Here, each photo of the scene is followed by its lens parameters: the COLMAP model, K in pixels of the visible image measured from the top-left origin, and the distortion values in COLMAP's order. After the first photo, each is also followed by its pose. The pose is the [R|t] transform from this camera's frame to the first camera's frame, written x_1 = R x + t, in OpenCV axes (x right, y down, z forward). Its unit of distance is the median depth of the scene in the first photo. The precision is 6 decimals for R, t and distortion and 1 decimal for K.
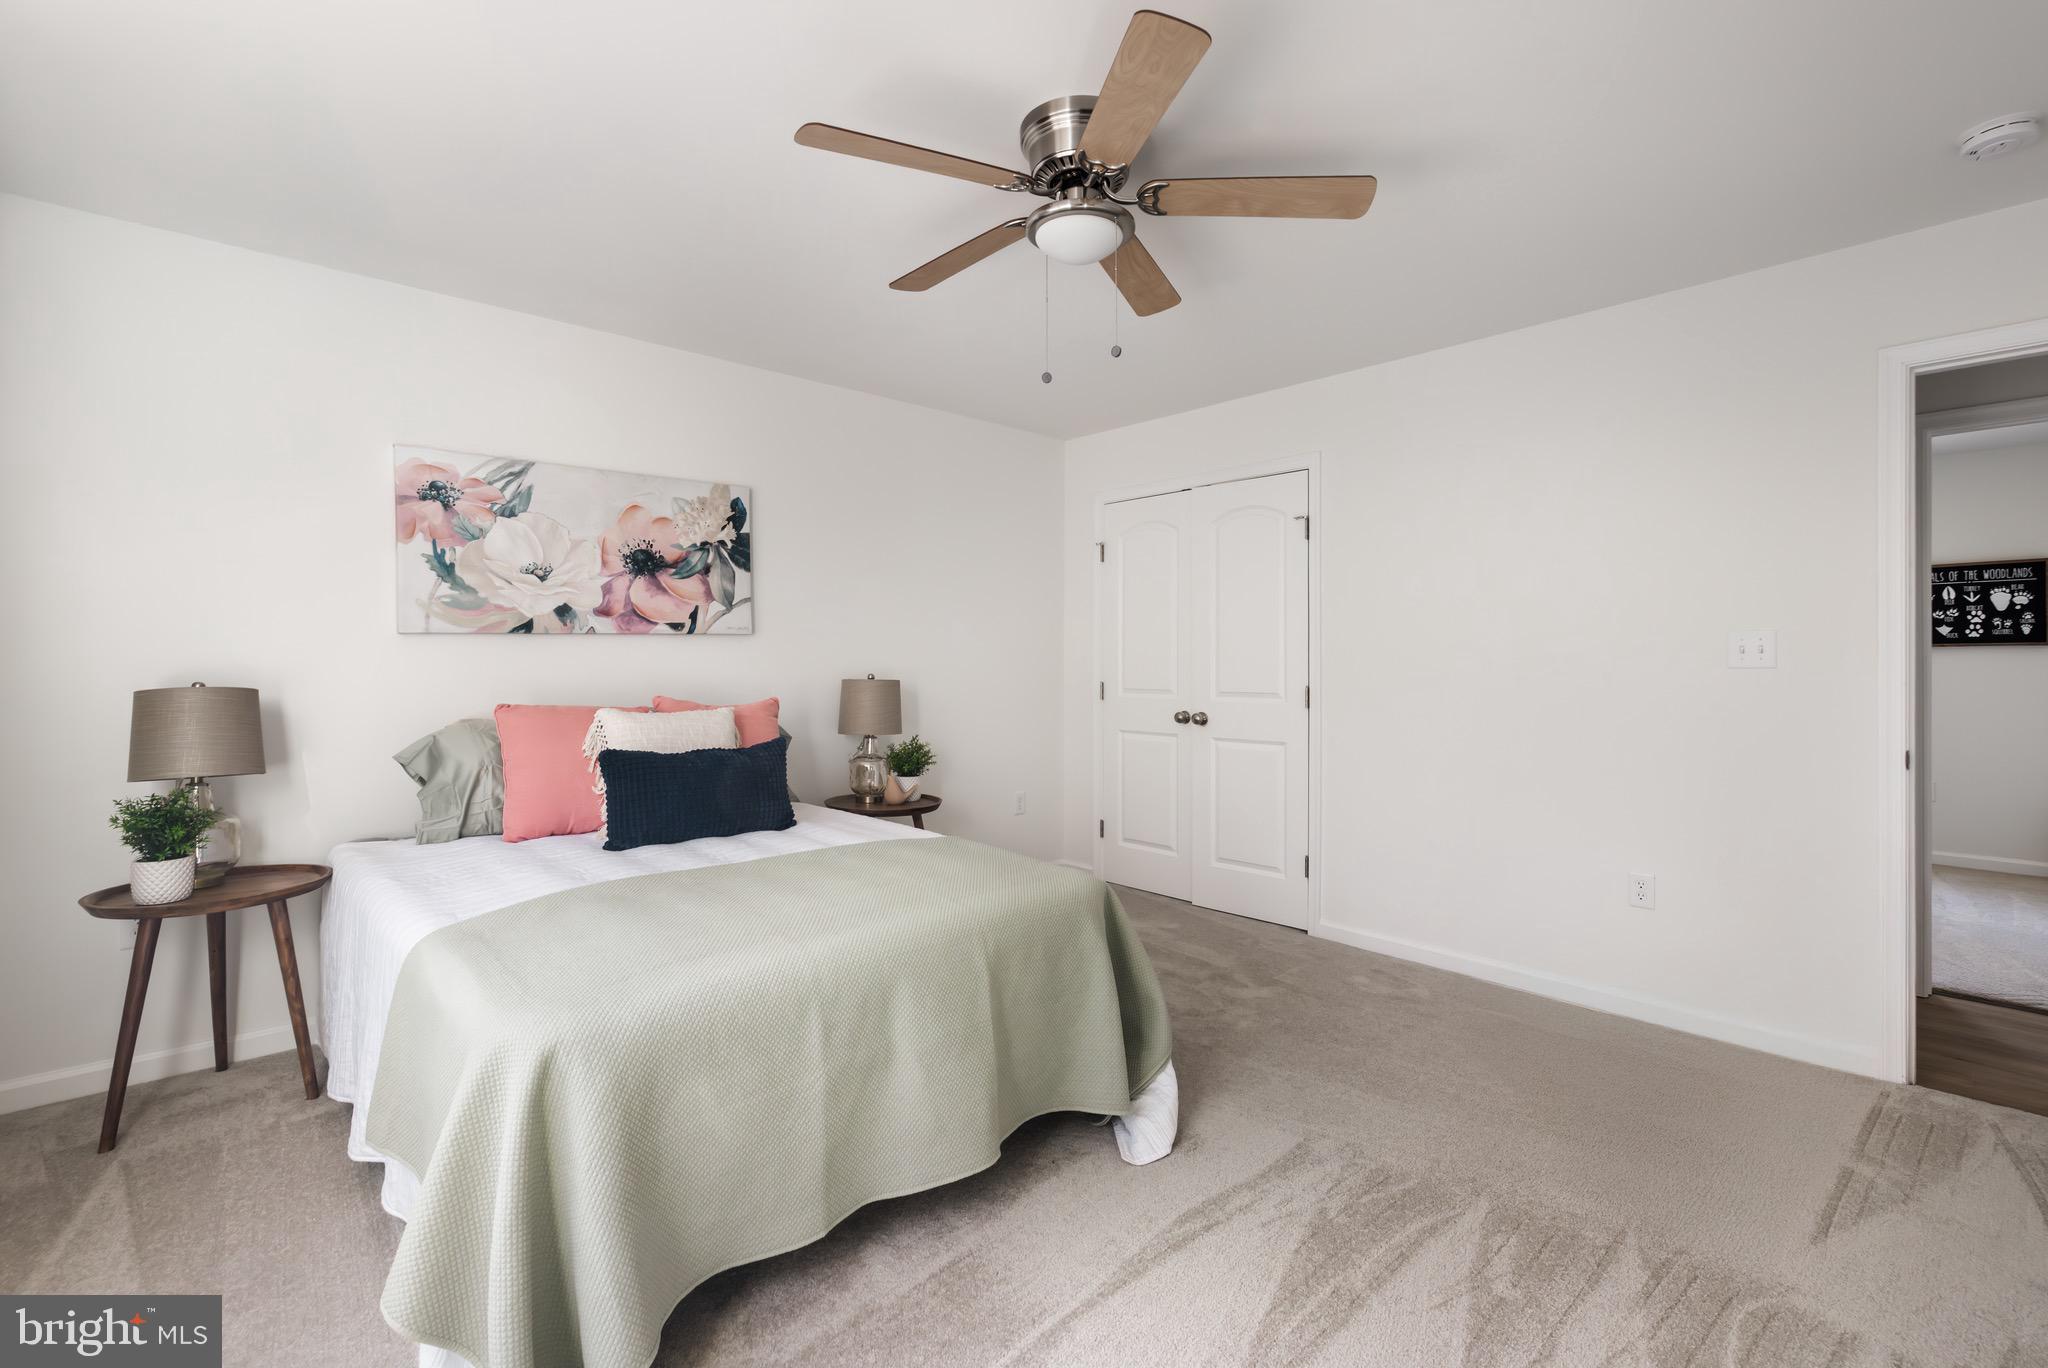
lens RADIAL K [[882.1, 0, 1020.3], [0, 882.1, 669.7], [0, 0, 1]] dist [-0.013589, -0.000290]
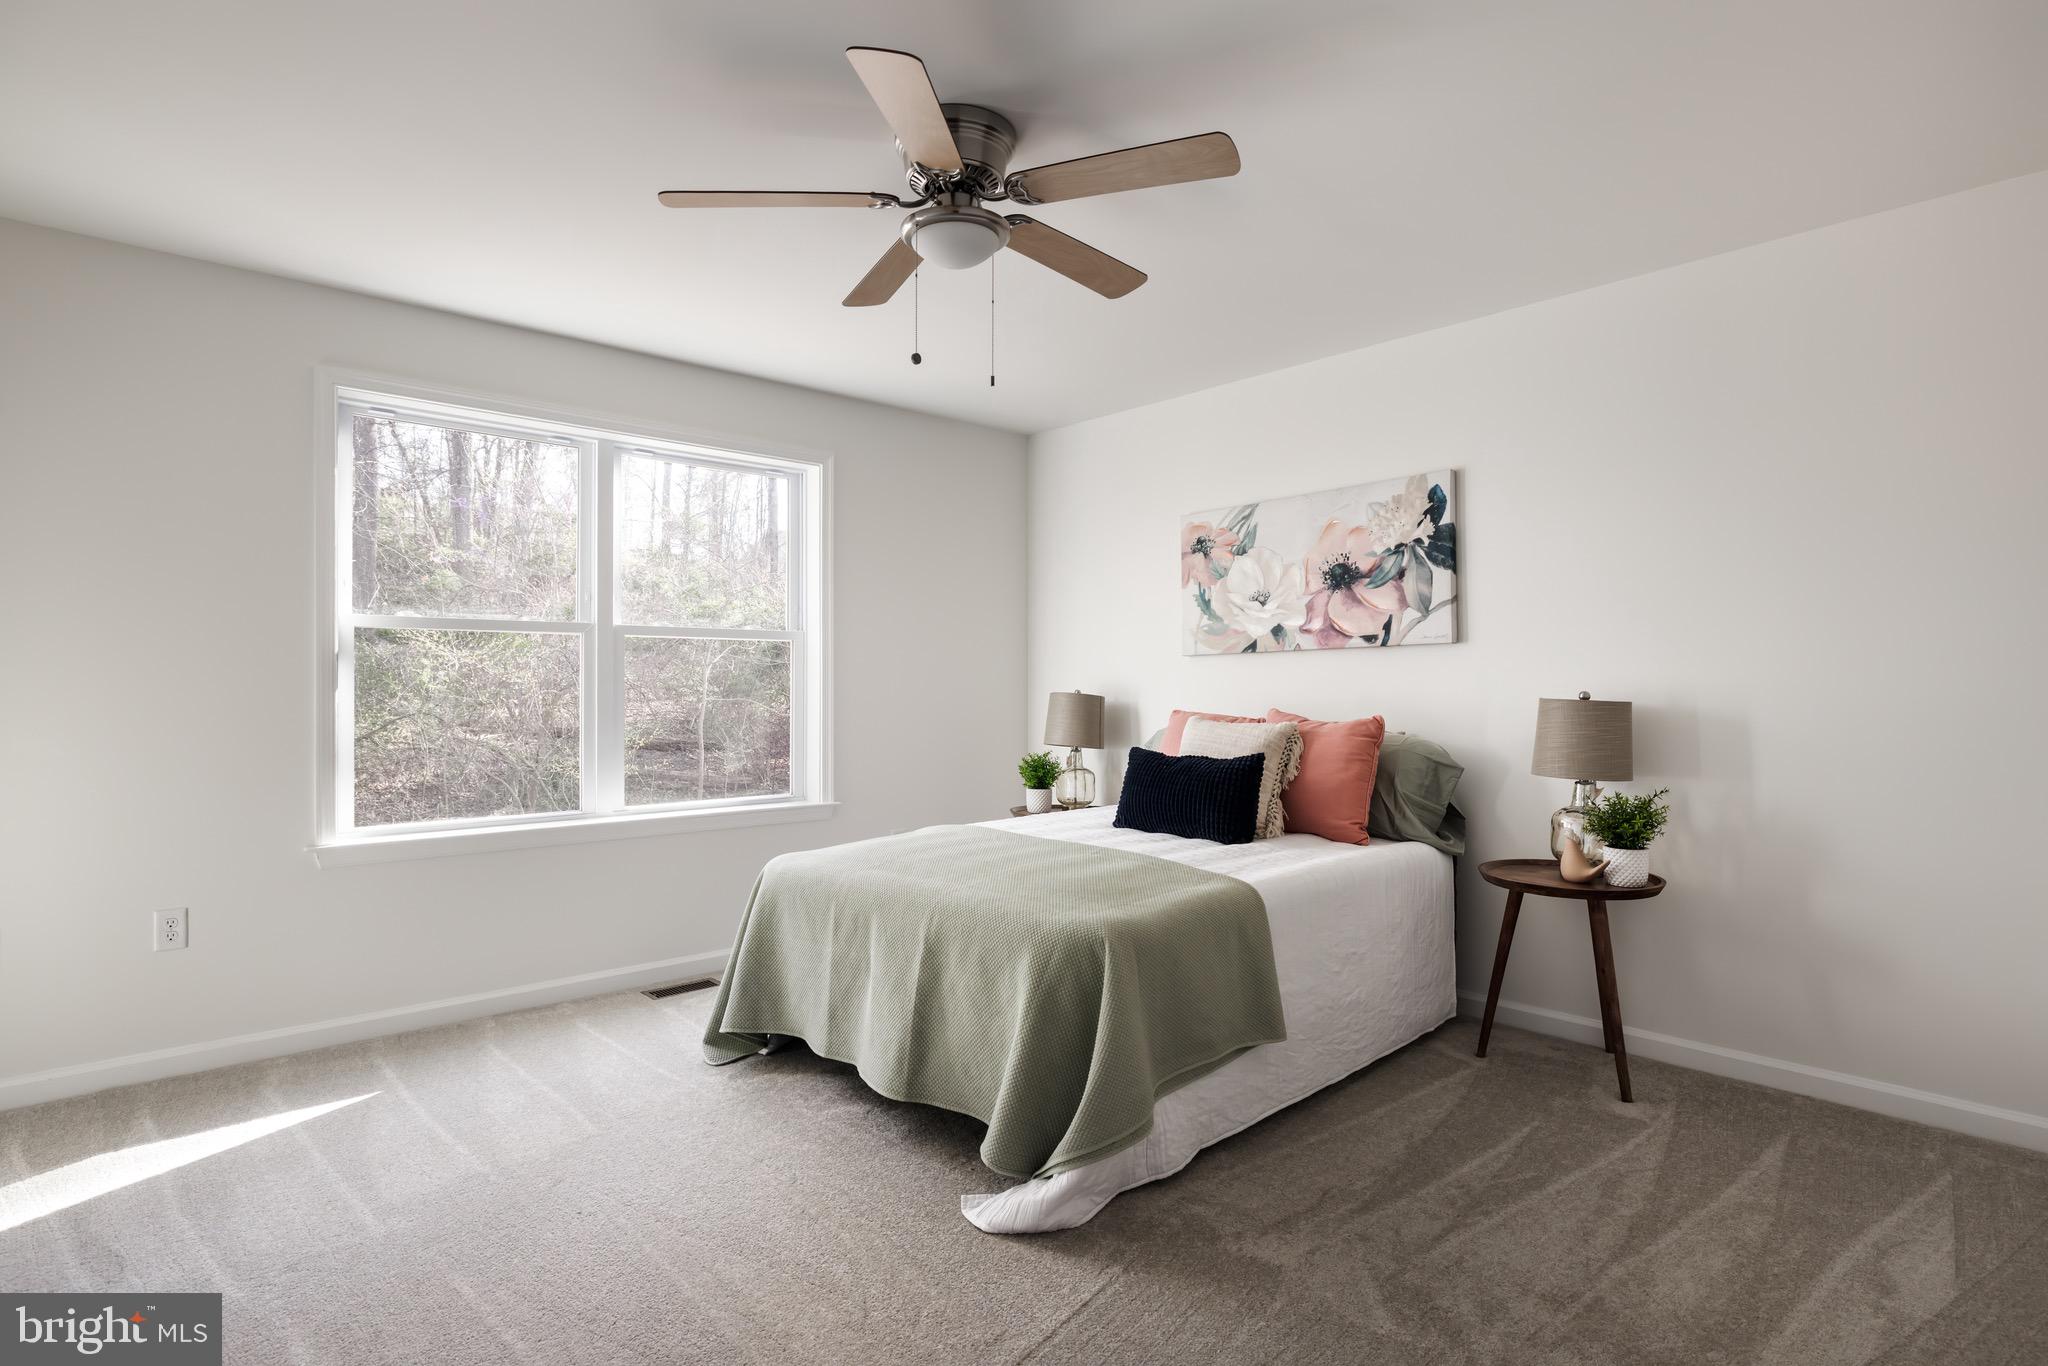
lens RADIAL K [[1022.0, 0, 1028.6], [0, 1022.0, 697.0], [0, 0, 1]] dist [0.003343, -0.000004]
pose [[0.018119, 0.011354, -0.999771, 0.774621], [-0.009892, 0.999889, 0.011176, 0.005393], [0.999787, 0.009687, 0.018229, 0.672092]]
